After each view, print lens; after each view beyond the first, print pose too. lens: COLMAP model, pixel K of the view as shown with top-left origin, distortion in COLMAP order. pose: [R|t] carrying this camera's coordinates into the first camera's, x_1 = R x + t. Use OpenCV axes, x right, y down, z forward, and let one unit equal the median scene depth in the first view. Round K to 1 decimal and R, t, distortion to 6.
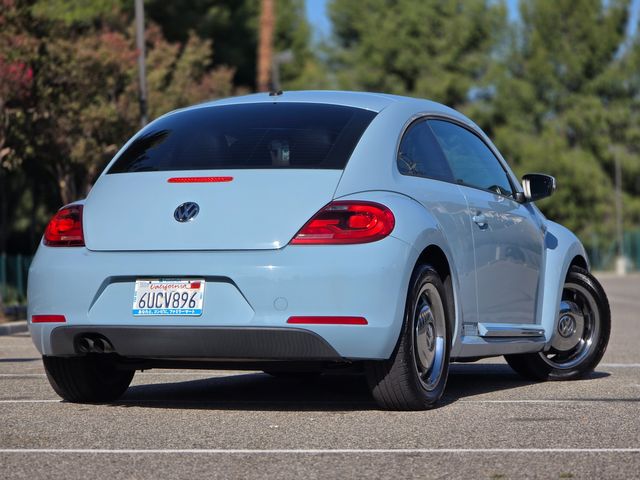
lens RADIAL K [[2145.8, 0, 320.5], [0, 2145.8, 238.7], [0, 0, 1]] dist [0.138080, 0.000000]
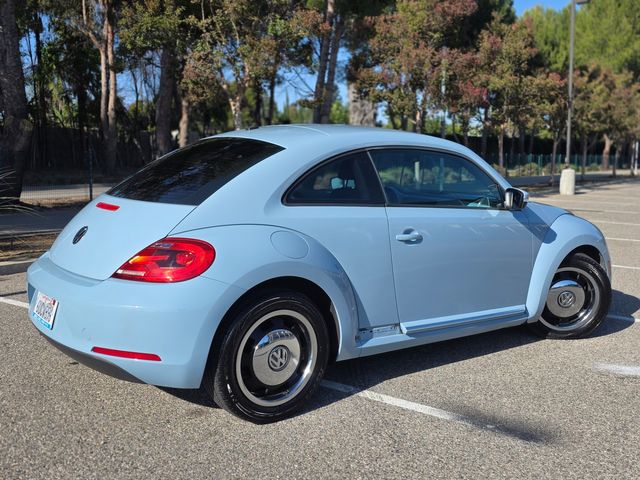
lens RADIAL K [[669.7, 0, 324.8], [0, 669.7, 234.1], [0, 0, 1]] dist [0.044716, 0.000000]
pose [[0.854556, 0.086536, -0.512099, 0.240908], [-0.015465, 0.989824, 0.141456, -0.066329], [0.519129, -0.112963, 0.847198, 0.722539]]
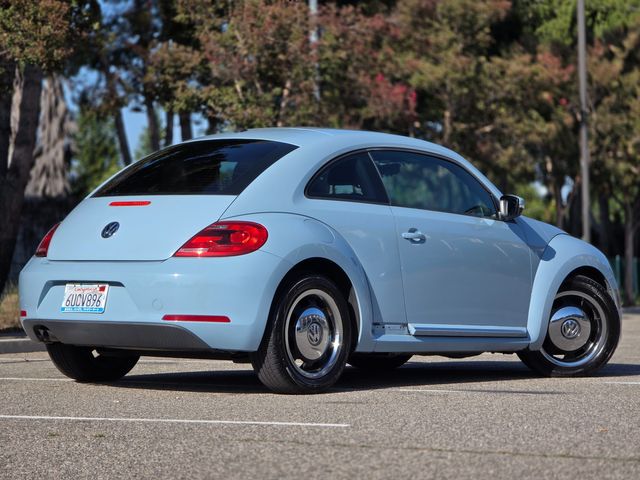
lens RADIAL K [[2145.8, 0, 319.5], [0, 2145.8, 239.2], [0, 0, 1]] dist [0.138080, 0.000000]
pose [[0.945014, 0.004805, -0.326995, 0.443239], [-0.004841, 0.999988, 0.000703, -0.008124], [0.326995, 0.000918, 0.945026, -0.133505]]
